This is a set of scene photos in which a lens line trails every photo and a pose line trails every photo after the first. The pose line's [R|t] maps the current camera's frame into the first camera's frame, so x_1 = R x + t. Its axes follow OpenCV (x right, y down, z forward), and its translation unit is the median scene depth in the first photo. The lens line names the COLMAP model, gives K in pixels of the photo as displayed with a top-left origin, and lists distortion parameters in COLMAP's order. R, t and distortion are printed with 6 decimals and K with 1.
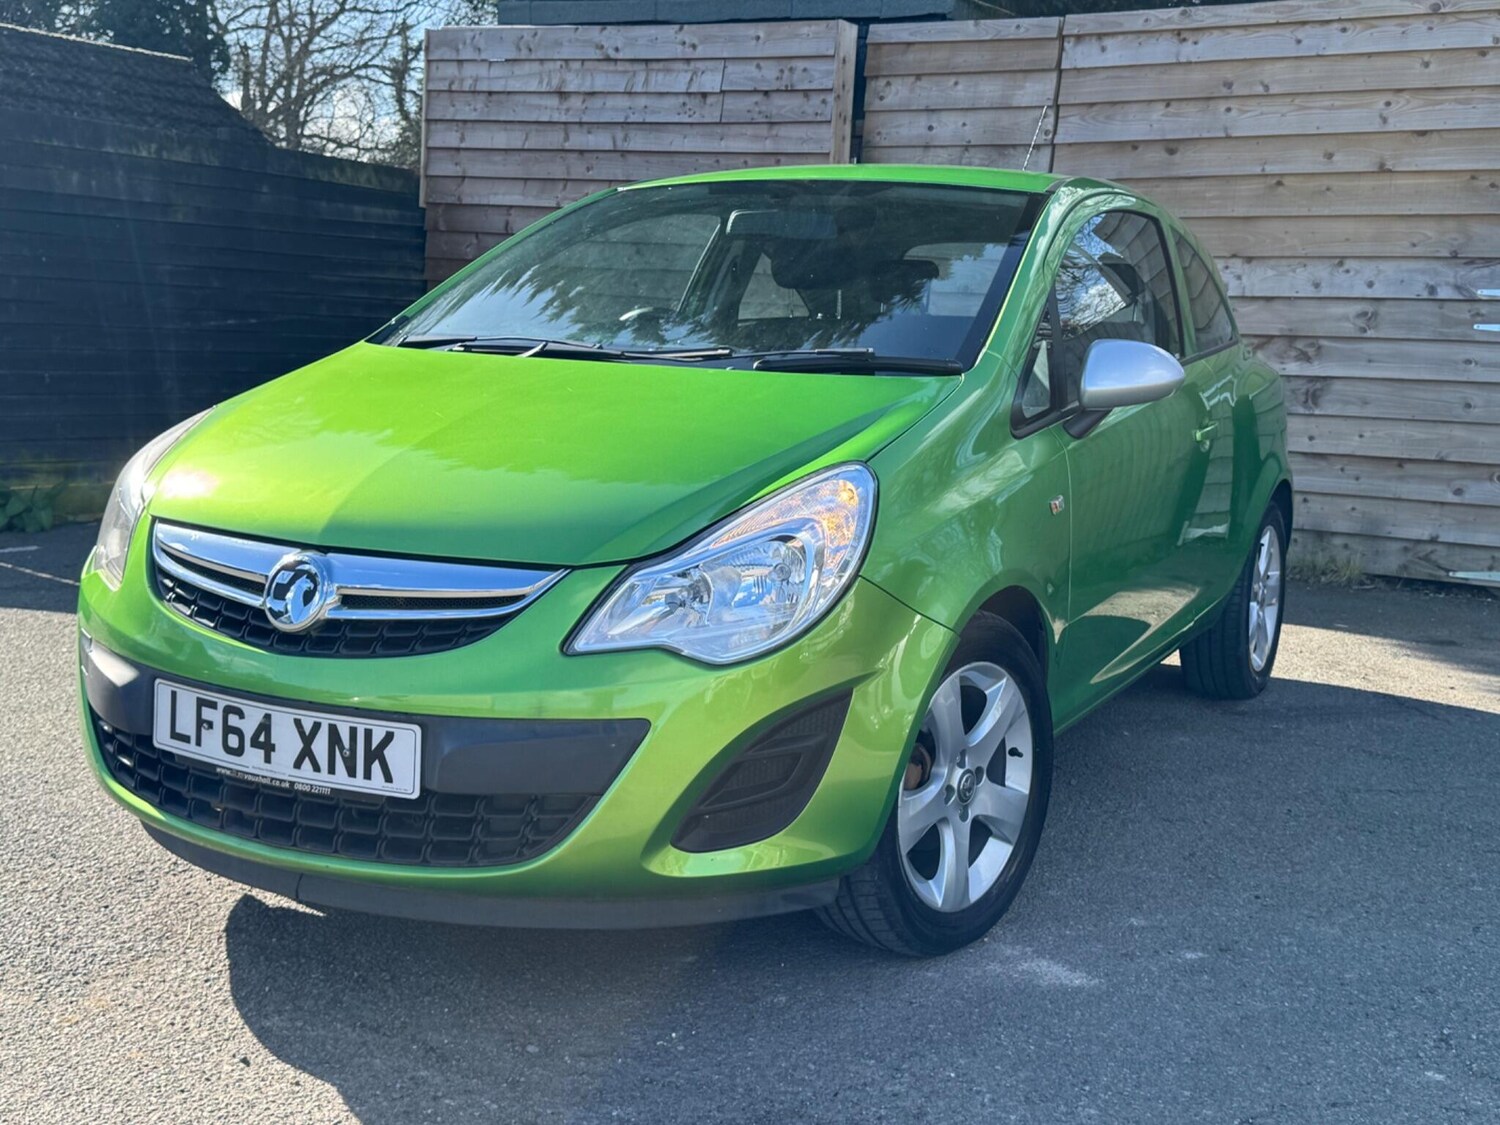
lens RADIAL K [[1821.9, 0, 750.0], [0, 1821.9, 562.5], [0, 0, 1]] dist [0.202321, -0.496573]
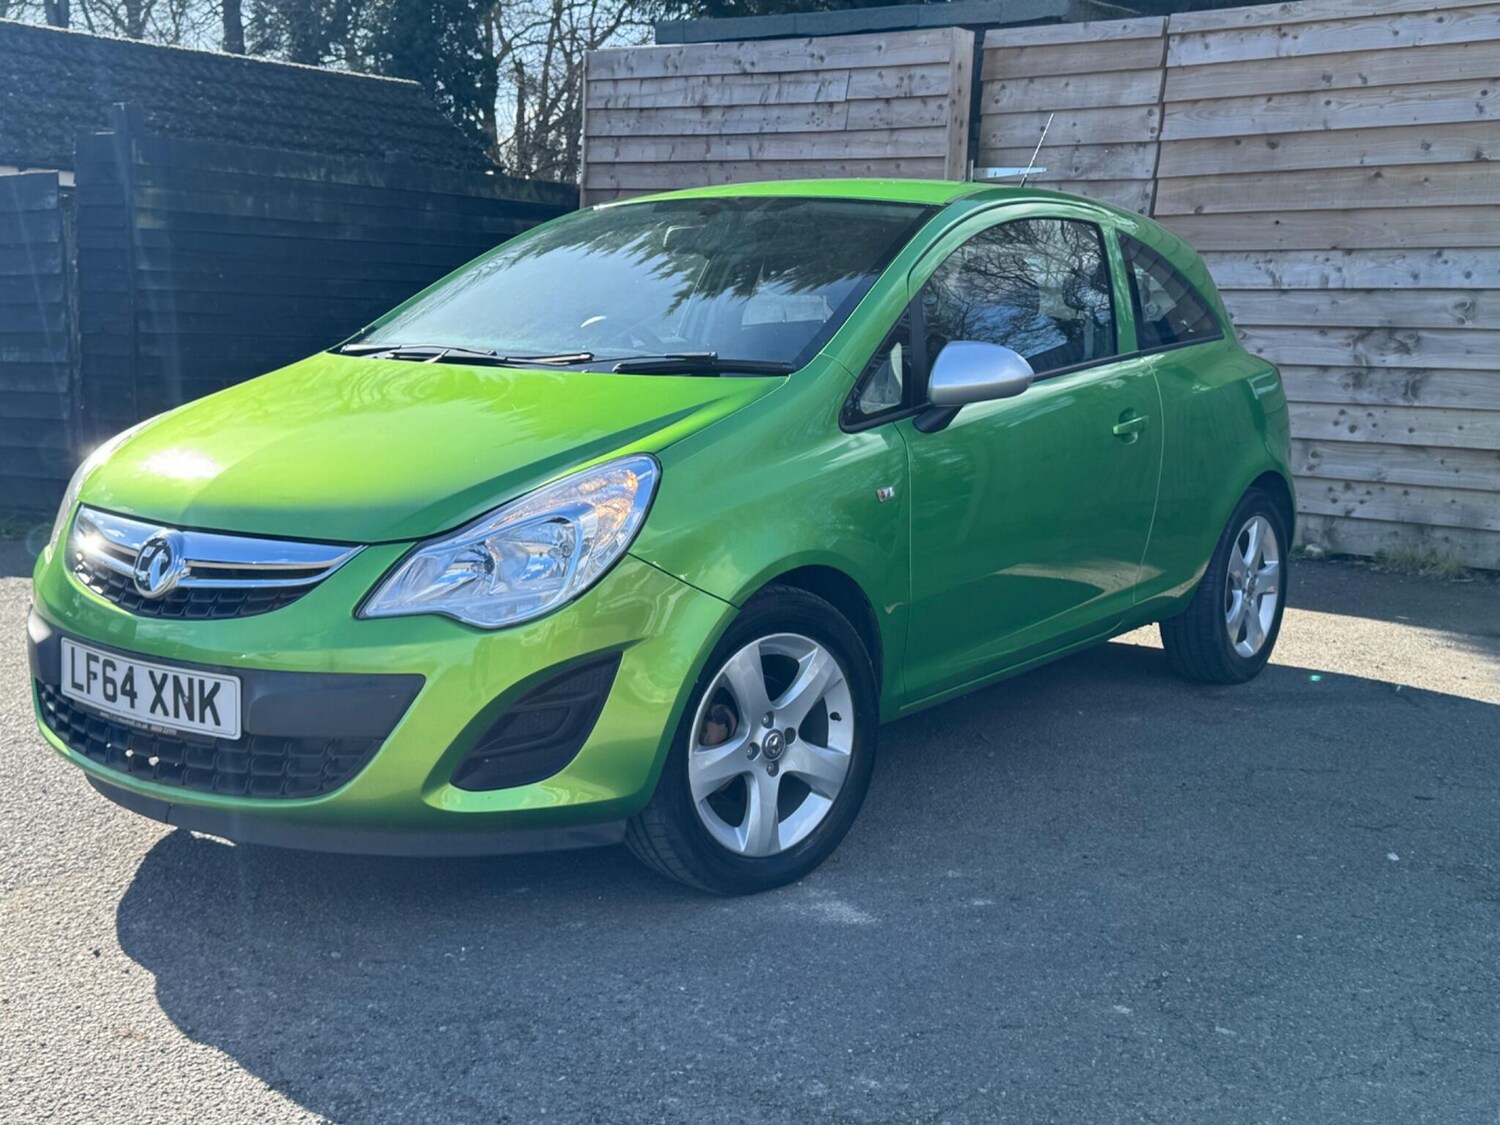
lens RADIAL K [[1821.9, 0, 750.0], [0, 1821.9, 562.5], [0, 0, 1]] dist [0.202321, -0.496573]
pose [[0.987393, 0.005473, -0.158194, 0.110559], [-0.005232, 0.999984, 0.001944, 0.003638], [0.158202, -0.001092, 0.987406, -0.039790]]
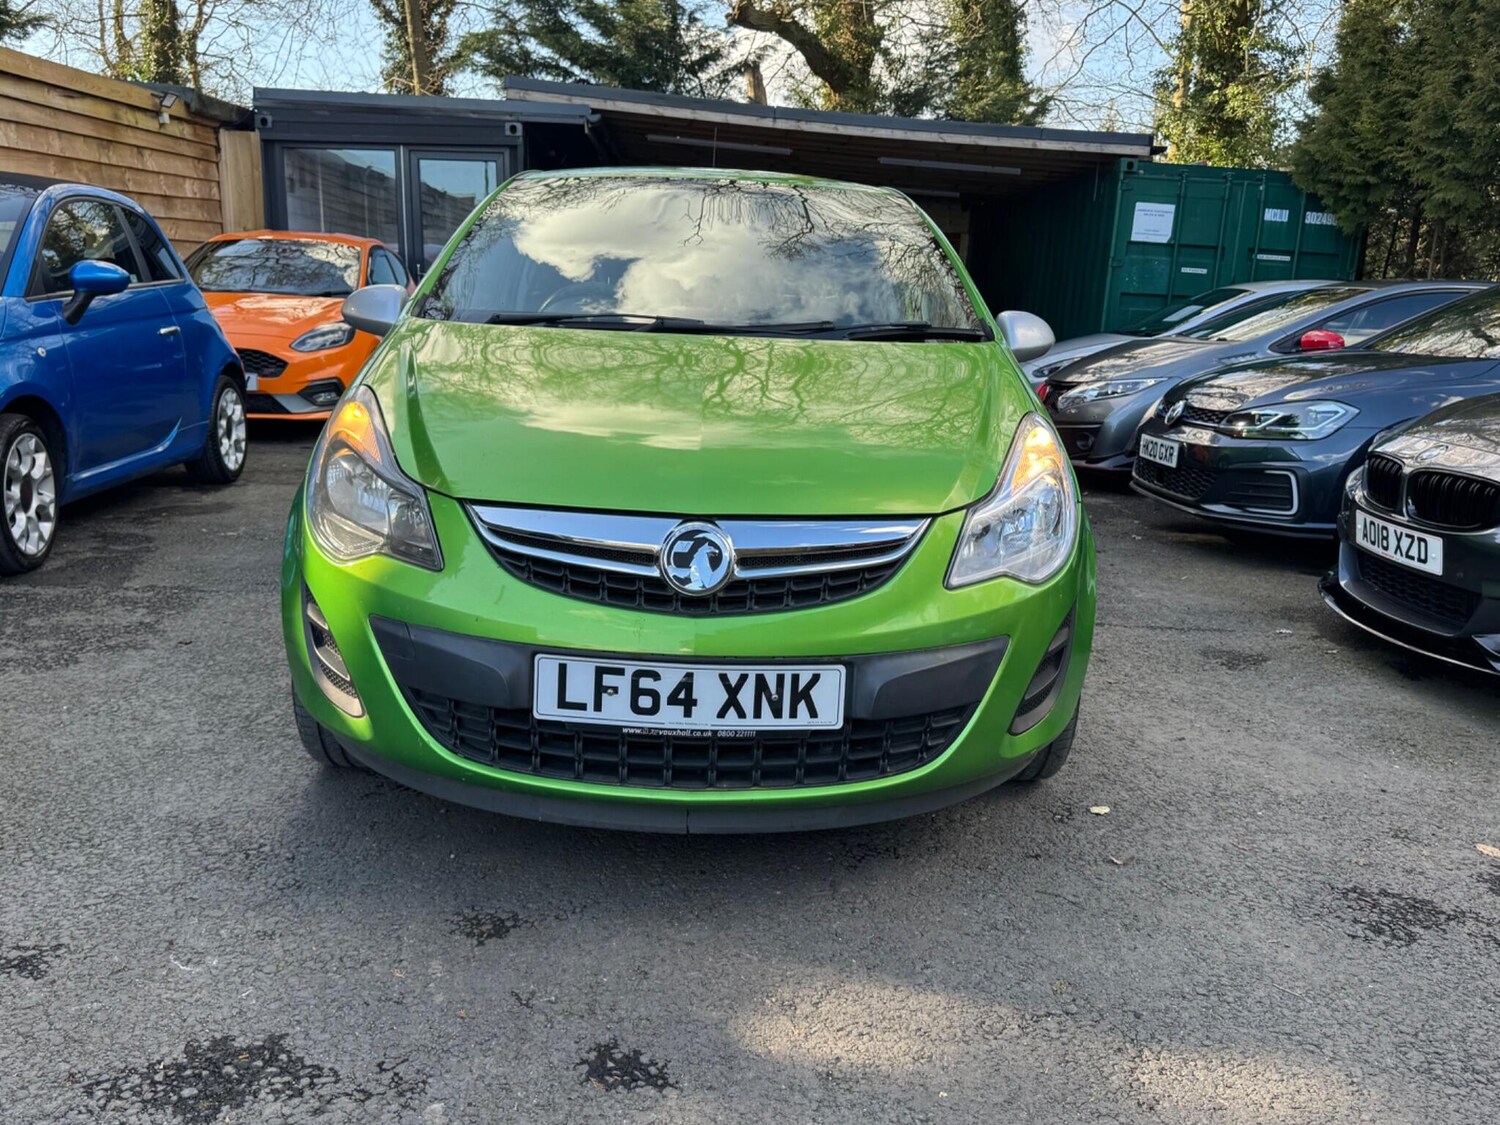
lens RADIAL K [[1329.9, 0, 765.5], [0, 1329.9, 559.6], [0, 0, 1]] dist [0.115183, -0.157150]
pose [[0.876014, -0.102988, 0.471162, -0.201989], [0.068607, 0.993609, 0.089629, -0.017922], [-0.477382, -0.046192, 0.877481, 0.099973]]
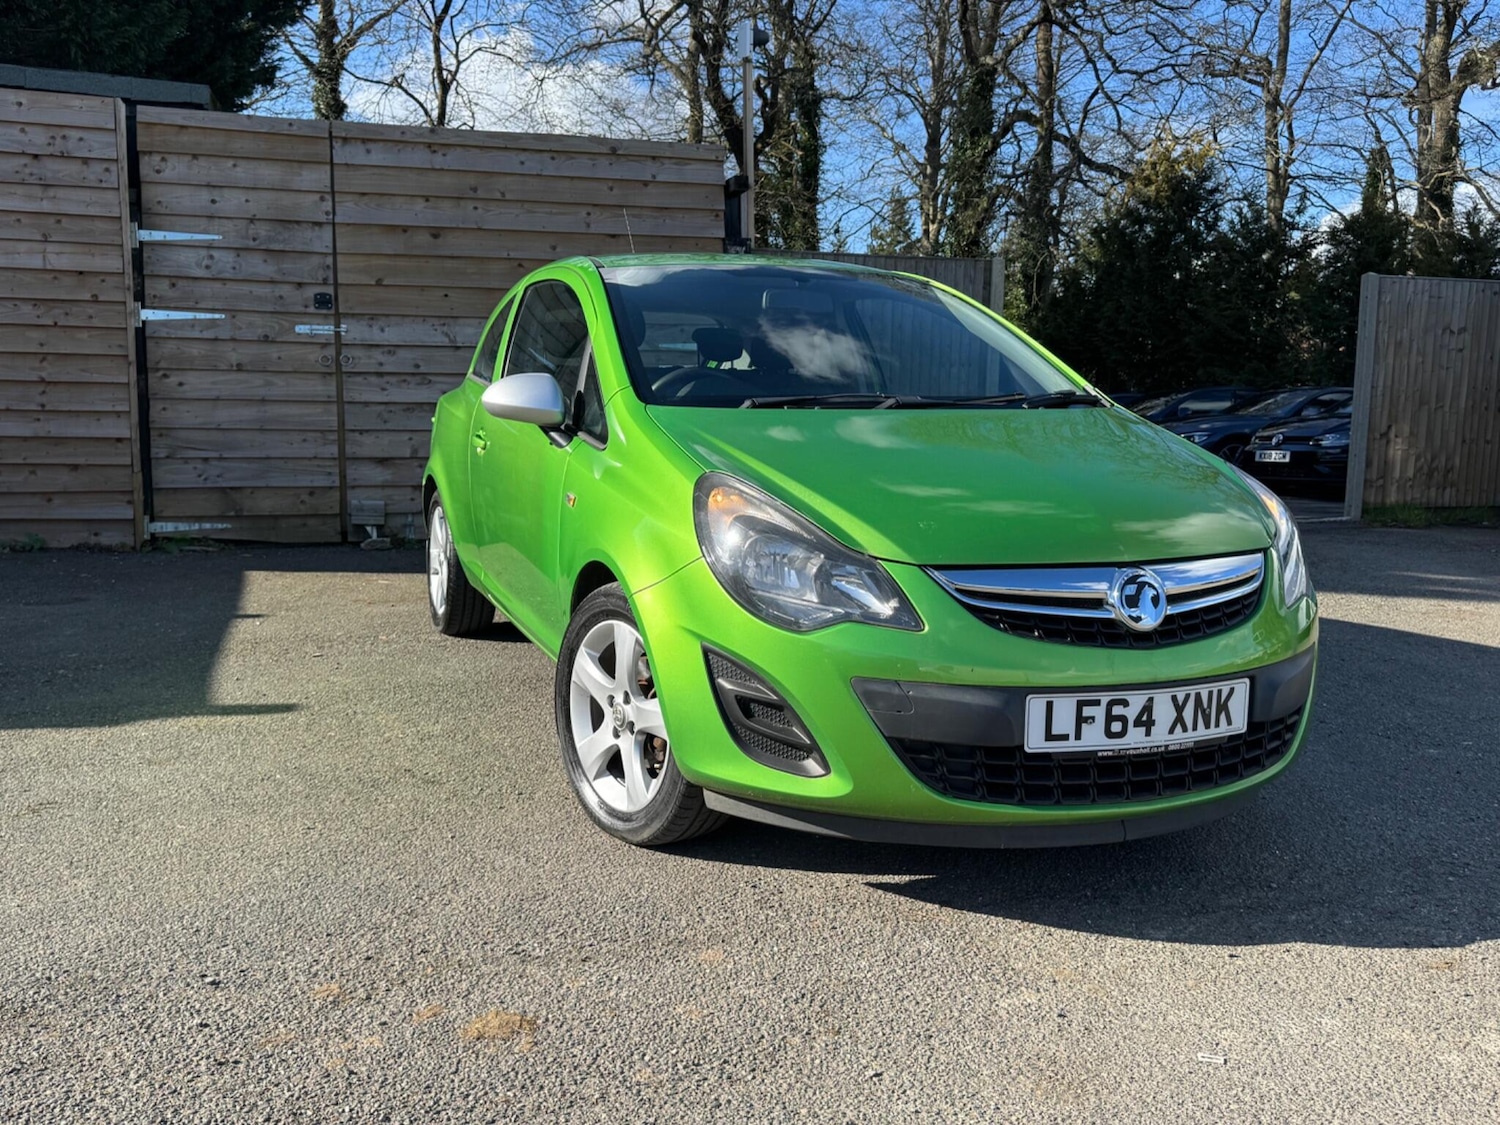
lens RADIAL K [[1329.9, 0, 765.5], [0, 1329.9, 559.6], [0, 0, 1]] dist [0.115183, -0.157150]
pose [[0.646253, -0.137427, 0.750647, -0.382786], [0.120738, 0.989675, 0.077241, -0.039468], [-0.753511, 0.040715, 0.656173, 0.203550]]
